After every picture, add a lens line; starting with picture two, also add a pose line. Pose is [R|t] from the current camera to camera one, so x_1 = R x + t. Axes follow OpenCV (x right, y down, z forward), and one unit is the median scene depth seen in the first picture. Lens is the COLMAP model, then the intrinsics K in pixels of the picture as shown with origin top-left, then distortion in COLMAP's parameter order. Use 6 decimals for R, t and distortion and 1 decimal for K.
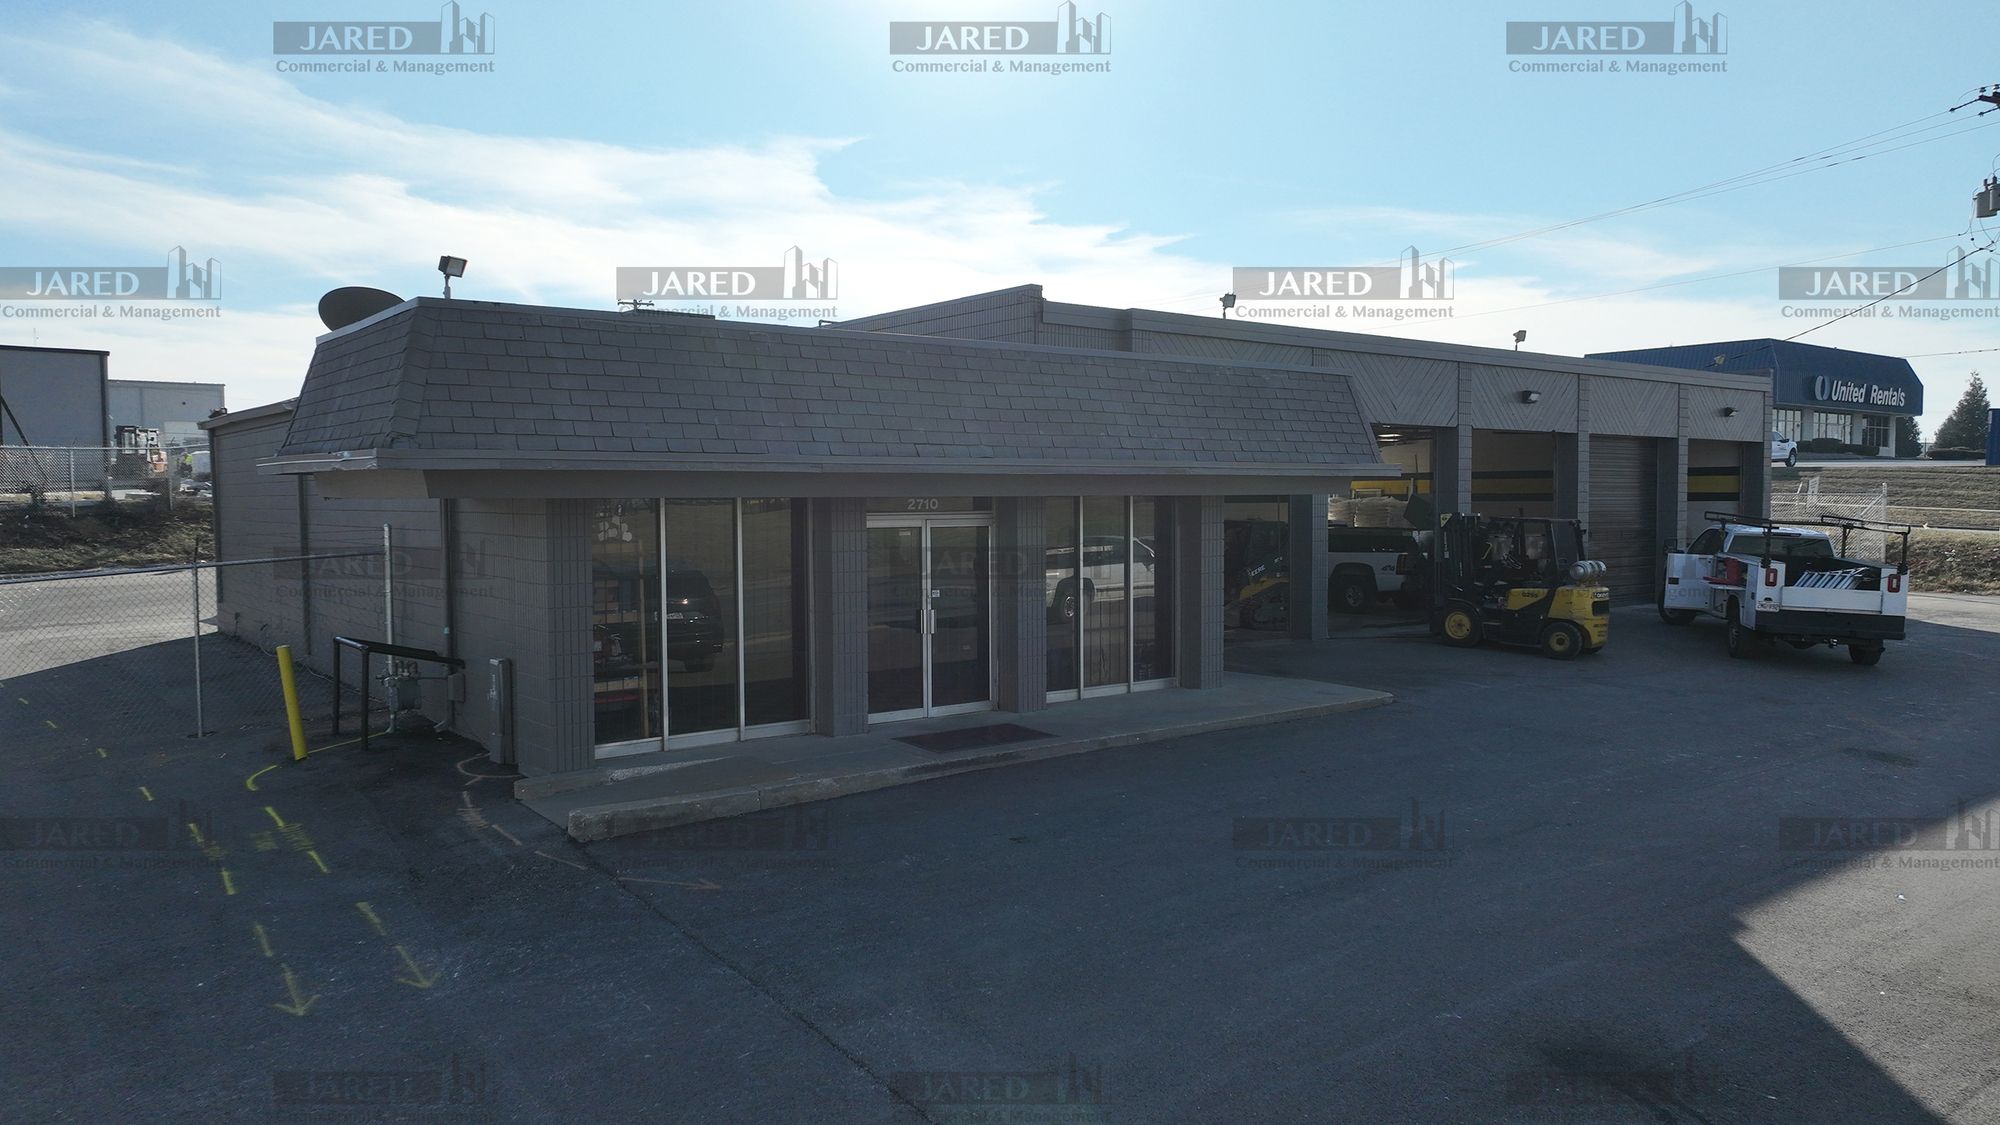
lens RADIAL K [[1402.6, 0, 998.8], [0, 1402.6, 569.8], [0, 0, 1]] dist [-0.002127, 0.022526]
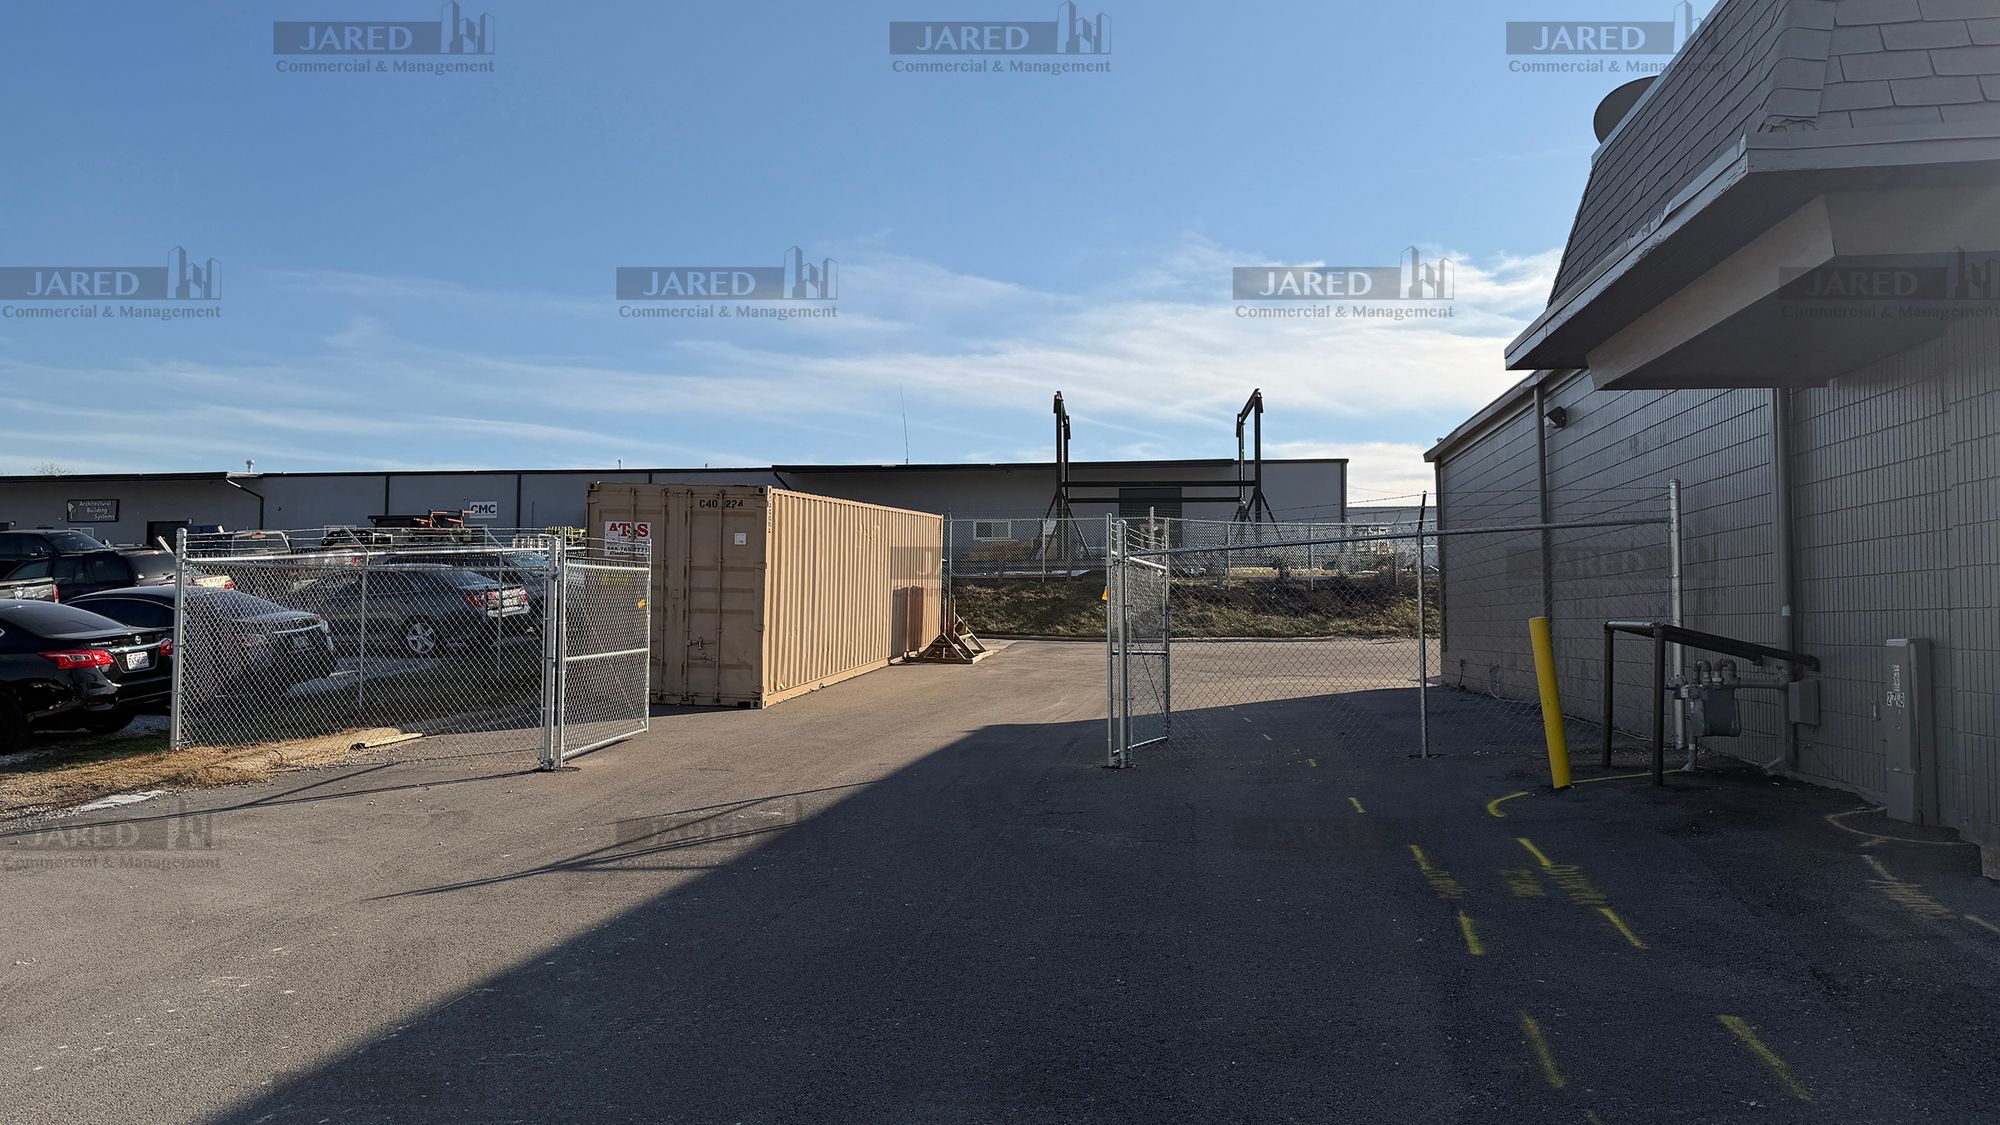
lens RADIAL K [[1380.6, 0, 1000.0], [0, 1380.6, 562.5], [0, 0, 1]] dist [-0.002727, -0.006350]
pose [[0.687910, -0.034694, -0.724966, -0.189172], [-0.044776, 0.994926, -0.090100, 0.092528], [0.724413, 0.094442, 0.682866, 0.327697]]
